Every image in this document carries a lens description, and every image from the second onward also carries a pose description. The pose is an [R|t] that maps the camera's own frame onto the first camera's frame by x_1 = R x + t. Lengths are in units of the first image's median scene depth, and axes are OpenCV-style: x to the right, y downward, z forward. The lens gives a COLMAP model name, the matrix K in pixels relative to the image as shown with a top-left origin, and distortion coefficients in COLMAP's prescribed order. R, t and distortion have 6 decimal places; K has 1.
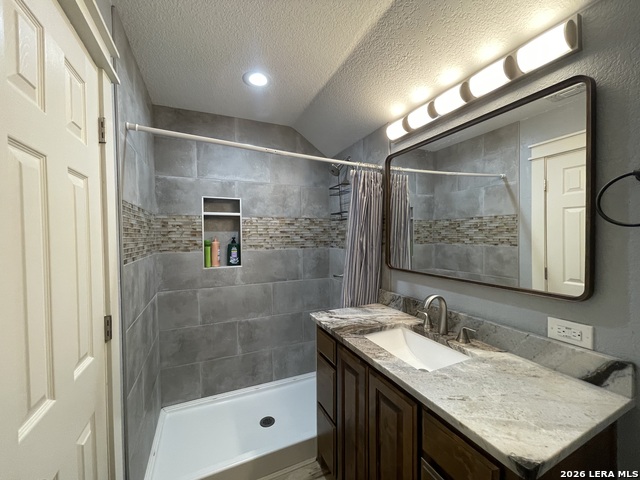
lens RADIAL K [[258.4, 0, 322.1], [0, 258.4, 242.7], [0, 0, 1]] dist [-0.000565, -0.000083]
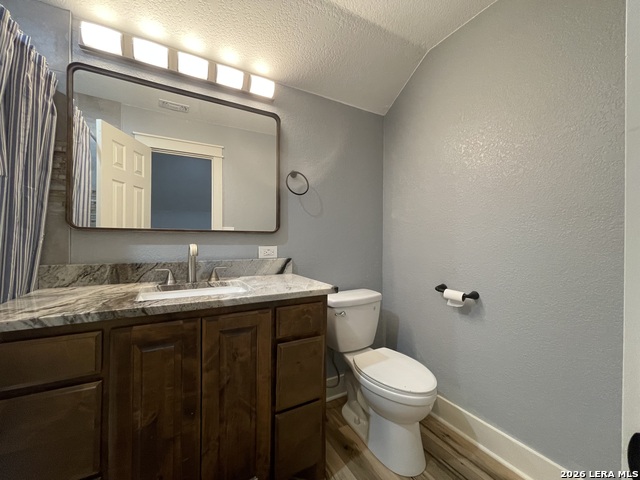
lens RADIAL K [[258.4, 0, 322.1], [0, 258.4, 237.0], [0, 0, 1]] dist [-0.000565, -0.000083]
pose [[-0.081230, -0.000221, 0.996695, -0.903807], [0.018138, 0.999834, 0.001700, 0.255943], [-0.996530, 0.018216, -0.081213, 0.804531]]
